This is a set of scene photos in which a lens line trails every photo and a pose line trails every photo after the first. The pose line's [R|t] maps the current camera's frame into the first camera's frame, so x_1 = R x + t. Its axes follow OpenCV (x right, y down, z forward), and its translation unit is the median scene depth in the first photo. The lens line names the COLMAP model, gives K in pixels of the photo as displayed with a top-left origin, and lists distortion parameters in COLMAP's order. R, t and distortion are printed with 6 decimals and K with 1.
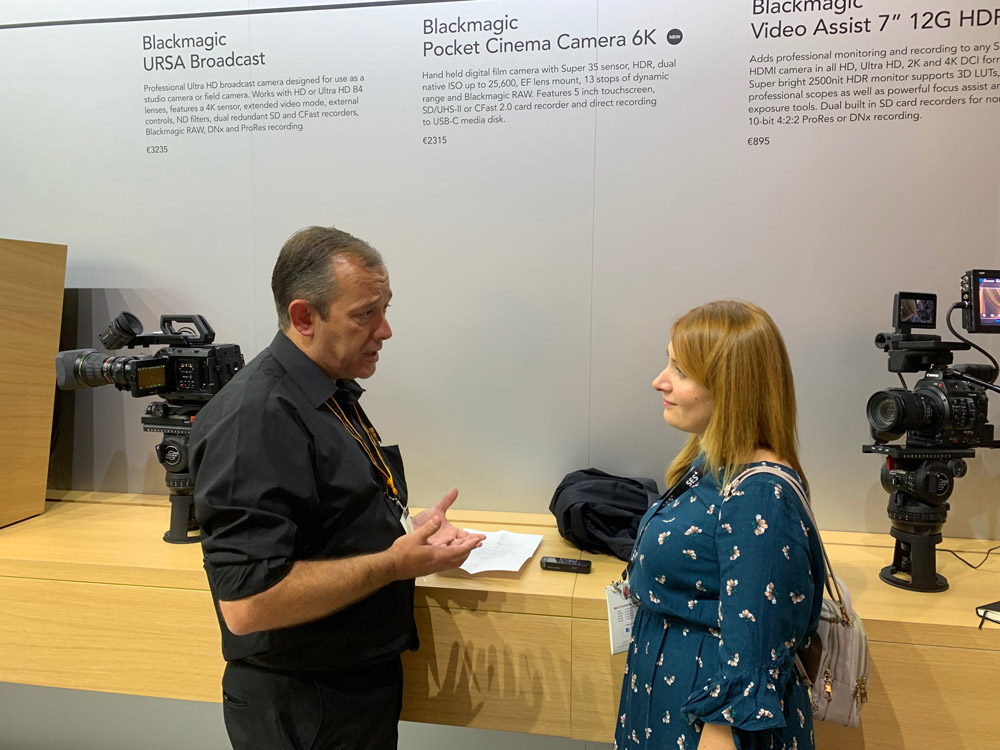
lens RADIAL K [[759.7, 0, 501.4], [0, 759.7, 370.5], [0, 0, 1]] dist [0.008744, -0.000109]
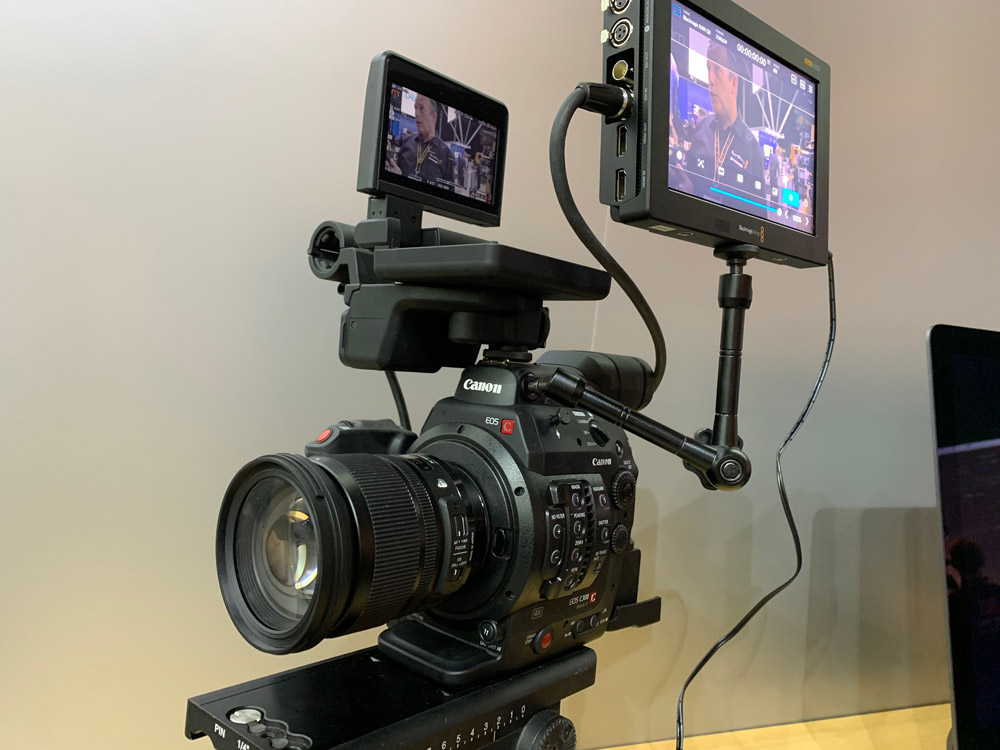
lens RADIAL K [[759.7, 0, 500.0], [0, 759.7, 374.5], [0, 0, 1]] dist [0.008744, -0.000109]
pose [[0.854831, 0.038569, 0.517472, 0.436668], [-0.054405, 0.998399, 0.015459, -0.002428], [-0.516047, -0.041368, 0.855561, 0.775388]]
